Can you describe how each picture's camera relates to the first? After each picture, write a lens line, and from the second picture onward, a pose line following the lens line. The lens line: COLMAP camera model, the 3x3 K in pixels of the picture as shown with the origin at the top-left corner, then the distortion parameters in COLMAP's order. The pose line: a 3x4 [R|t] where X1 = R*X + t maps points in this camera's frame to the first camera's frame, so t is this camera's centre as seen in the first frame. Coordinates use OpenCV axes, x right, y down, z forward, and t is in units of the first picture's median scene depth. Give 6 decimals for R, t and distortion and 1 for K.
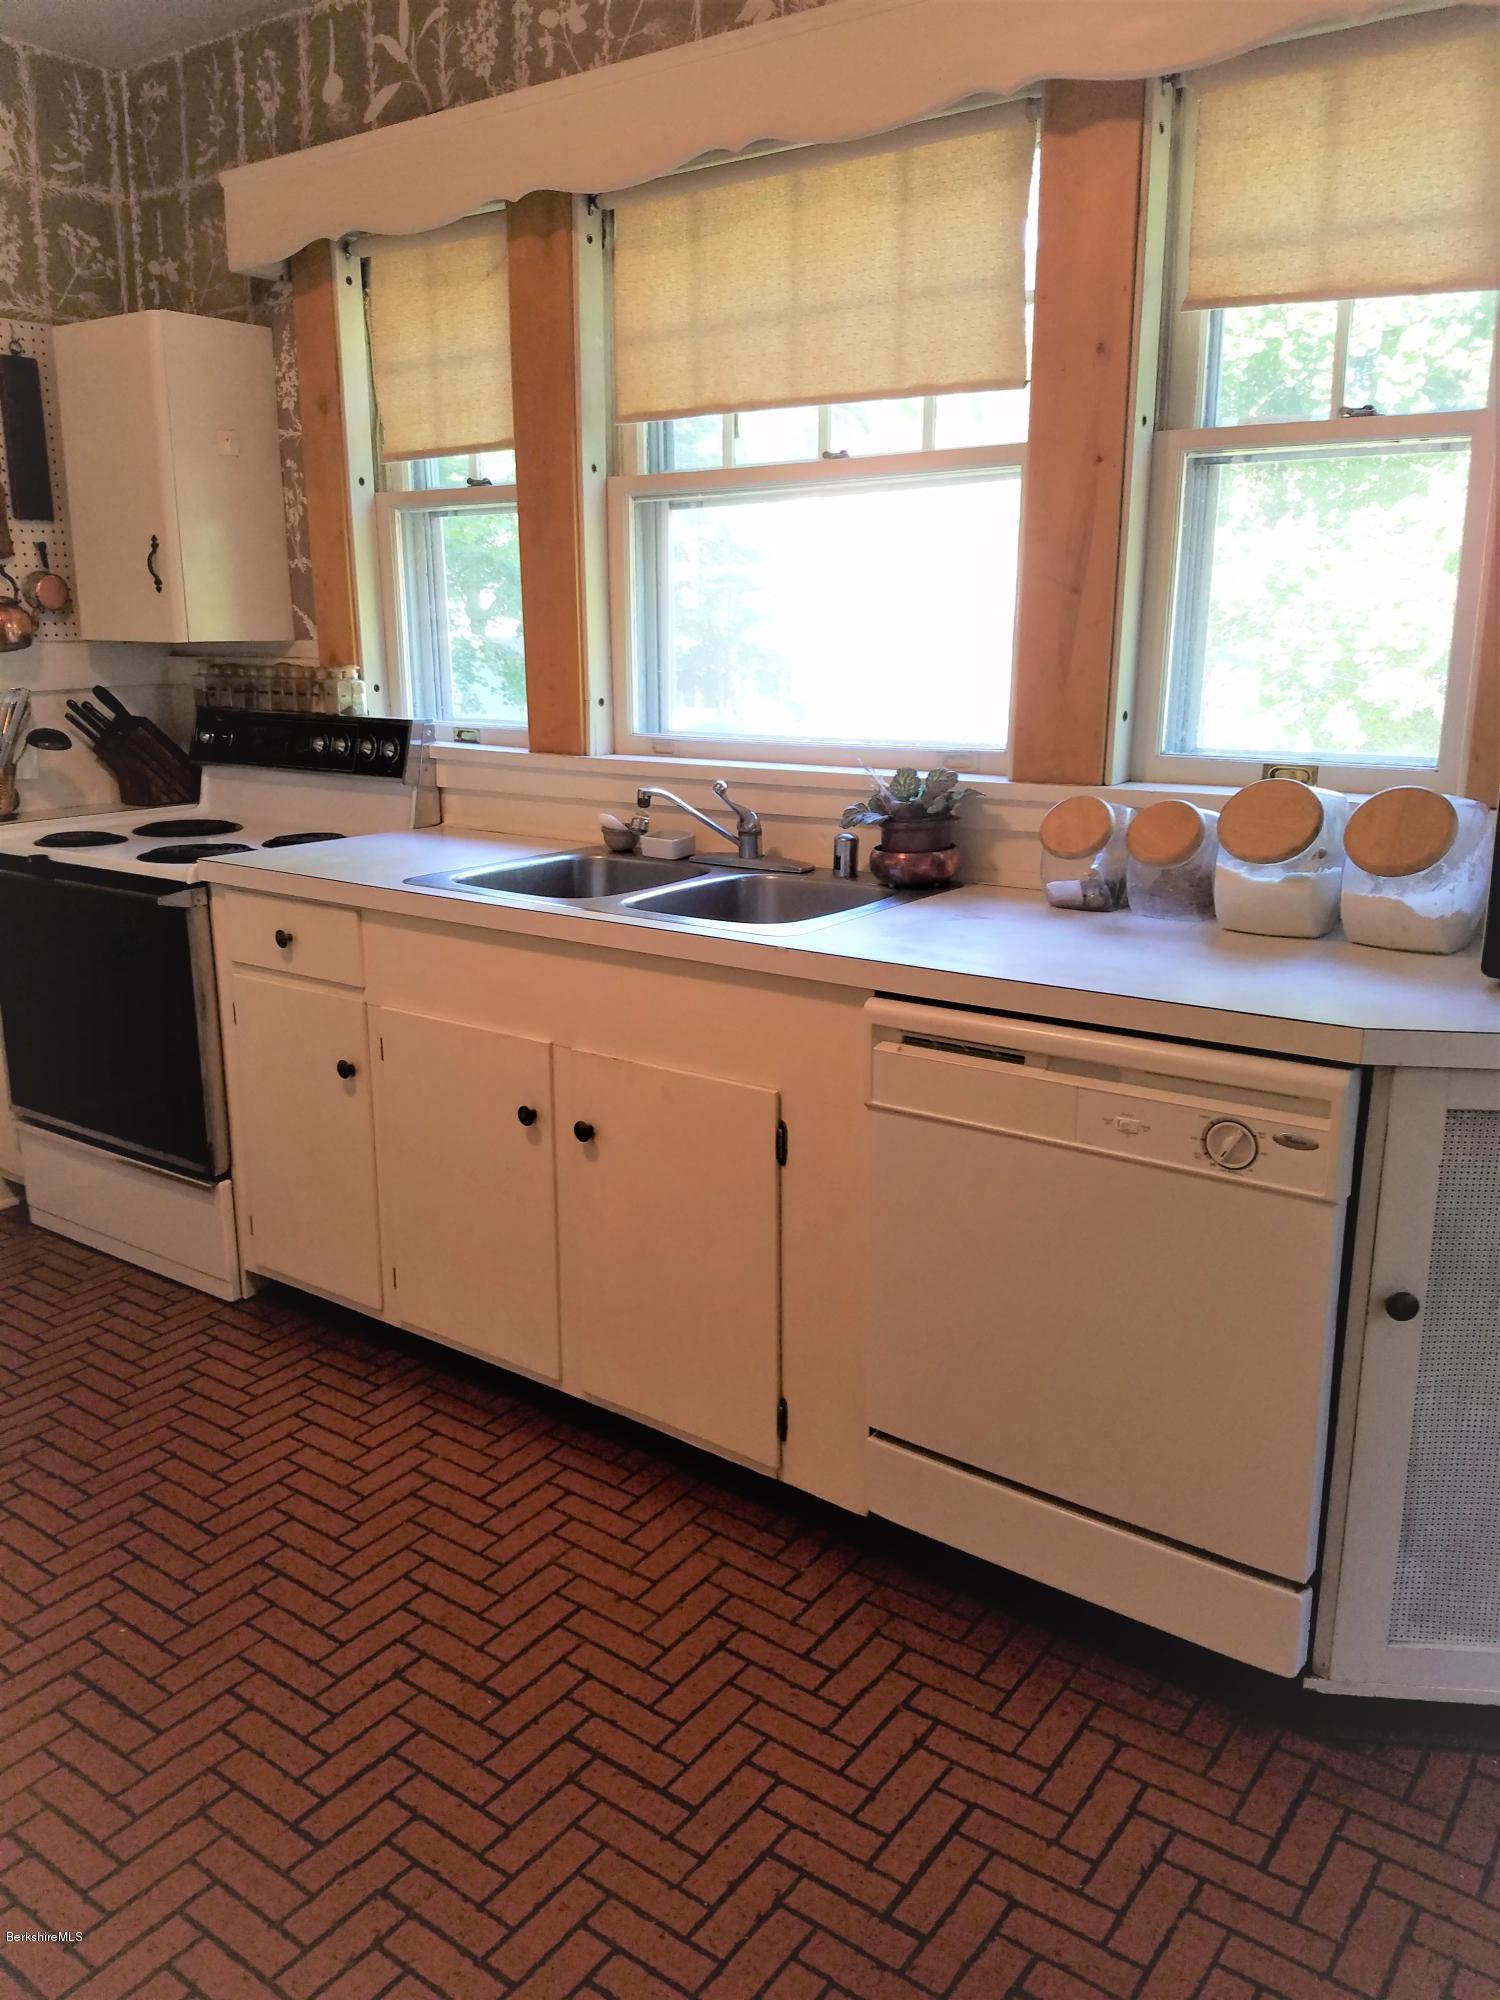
lens RADIAL K [[1559.4, 0, 686.7], [0, 1559.4, 1007.4], [0, 0, 1]] dist [0.092151, -0.117520]
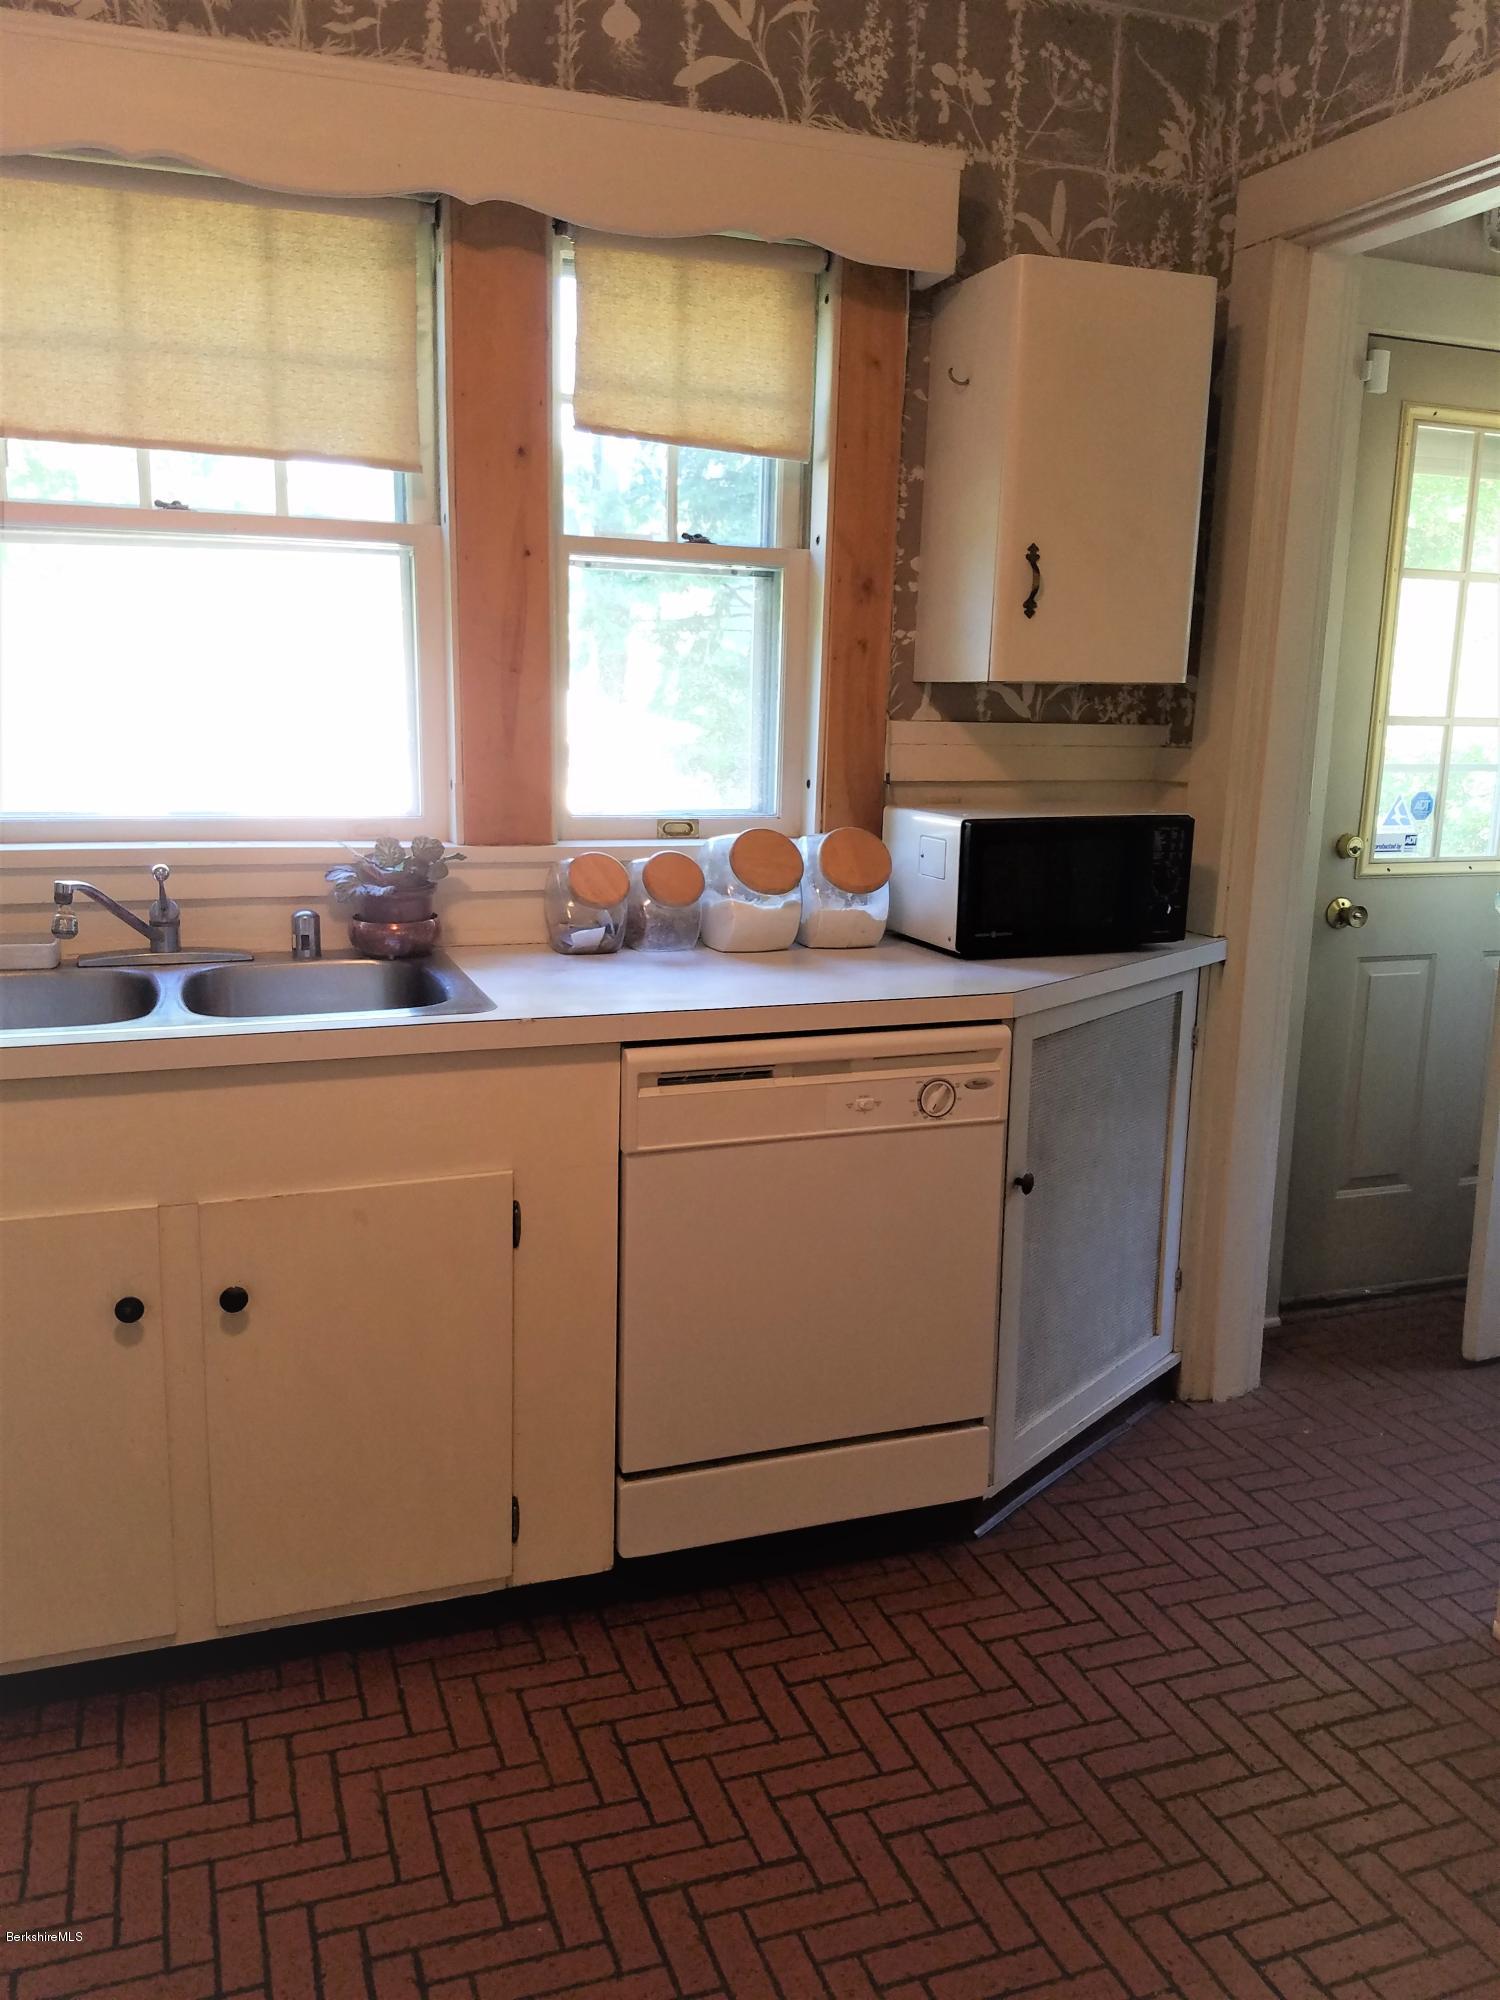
lens RADIAL K [[1559.4, 0, 741.2], [0, 1559.4, 981.2], [0, 0, 1]] dist [0.092151, -0.117520]
pose [[0.542222, -0.136264, 0.829112, -0.636151], [0.187457, 0.981510, 0.038717, -0.070106], [-0.819057, 0.134429, 0.557740, 0.323676]]
